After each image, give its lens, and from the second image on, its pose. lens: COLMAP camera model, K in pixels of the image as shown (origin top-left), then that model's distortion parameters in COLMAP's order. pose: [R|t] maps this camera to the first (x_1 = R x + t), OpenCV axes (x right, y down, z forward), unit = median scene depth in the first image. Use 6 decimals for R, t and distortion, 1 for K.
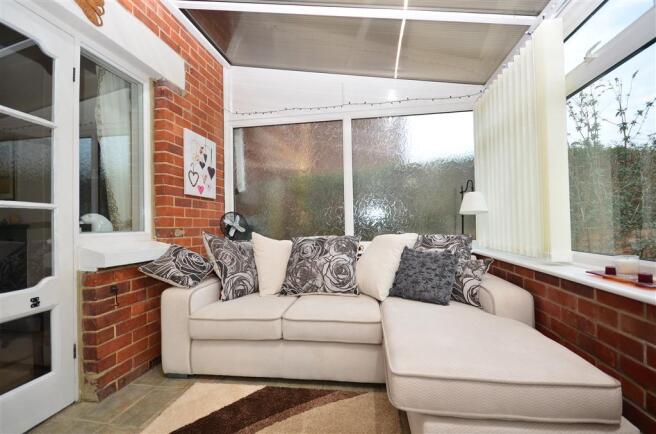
lens RADIAL K [[290.2, 0, 328.0], [0, 290.2, 217.0], [0, 0, 1]] dist [0.000498, -0.000156]
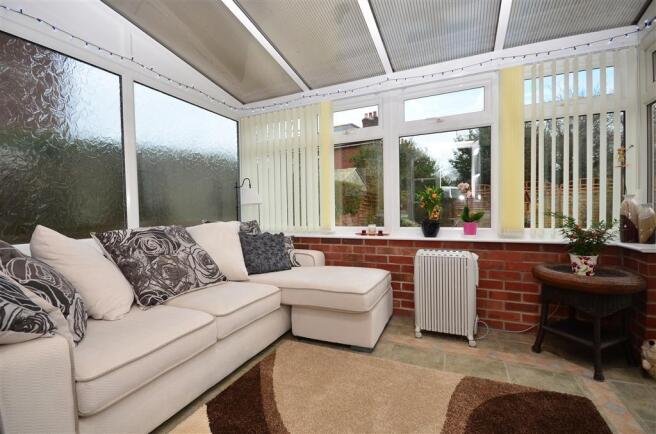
lens RADIAL K [[290.2, 0, 328.0], [0, 290.2, 217.0], [0, 0, 1]] dist [0.000498, -0.000156]
pose [[0.271318, -0.007703, 0.962459, -0.777381], [-0.017301, 0.999767, 0.012878, 0.022611], [-0.962334, -0.020145, 0.271121, 0.375296]]
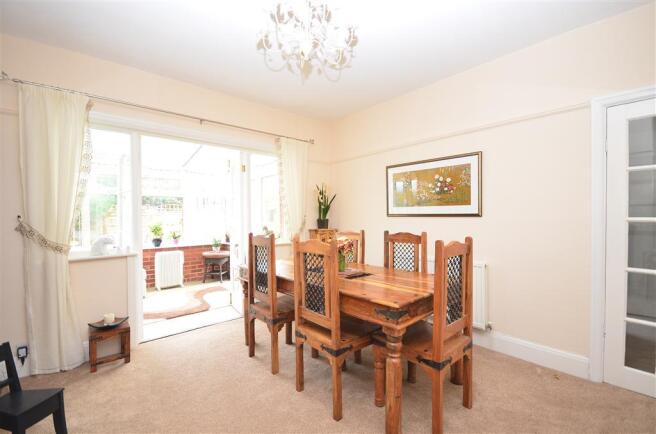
lens RADIAL K [[290.2, 0, 328.0], [0, 290.2, 217.0], [0, 0, 1]] dist [0.000498, -0.000156]
pose [[-0.771201, 0.020933, 0.636248, -2.371582], [-0.001606, 0.999392, -0.034828, -0.064132], [-0.636590, -0.027881, -0.770698, 1.371564]]
